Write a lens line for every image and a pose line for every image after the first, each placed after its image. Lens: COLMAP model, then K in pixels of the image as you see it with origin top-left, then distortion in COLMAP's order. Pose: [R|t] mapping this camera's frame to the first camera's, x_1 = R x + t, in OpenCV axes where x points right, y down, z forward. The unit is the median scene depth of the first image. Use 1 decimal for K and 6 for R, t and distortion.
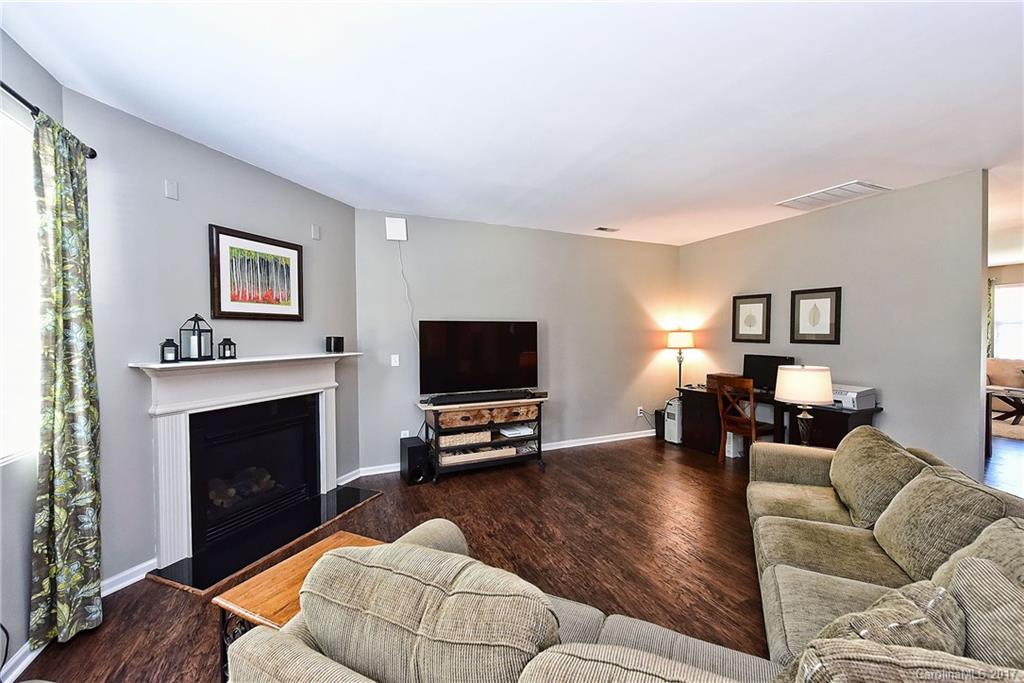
lens RADIAL K [[405.8, 0, 512.0], [0, 405.8, 341.5], [0, 0, 1]] dist [-0.003009, -0.002405]
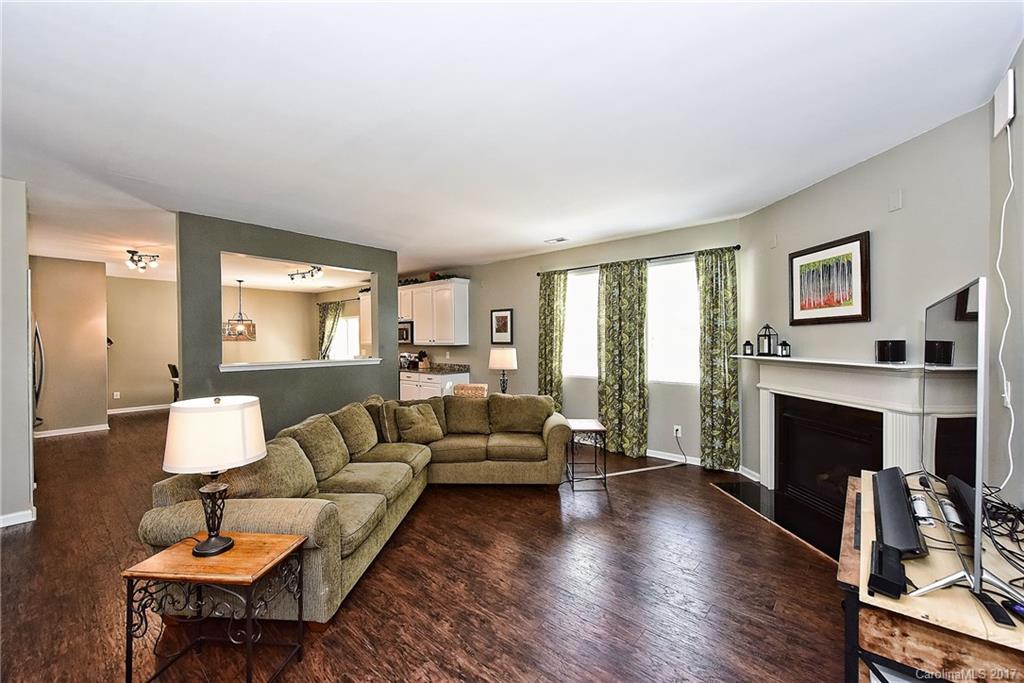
lens RADIAL K [[405.8, 0, 512.0], [0, 405.8, 341.5], [0, 0, 1]] dist [-0.003009, -0.002405]
pose [[-0.902263, 0.009388, -0.431085, 0.592193], [0.001719, 0.999833, 0.018176, -0.028600], [0.431184, 0.015659, -0.902128, 1.676475]]
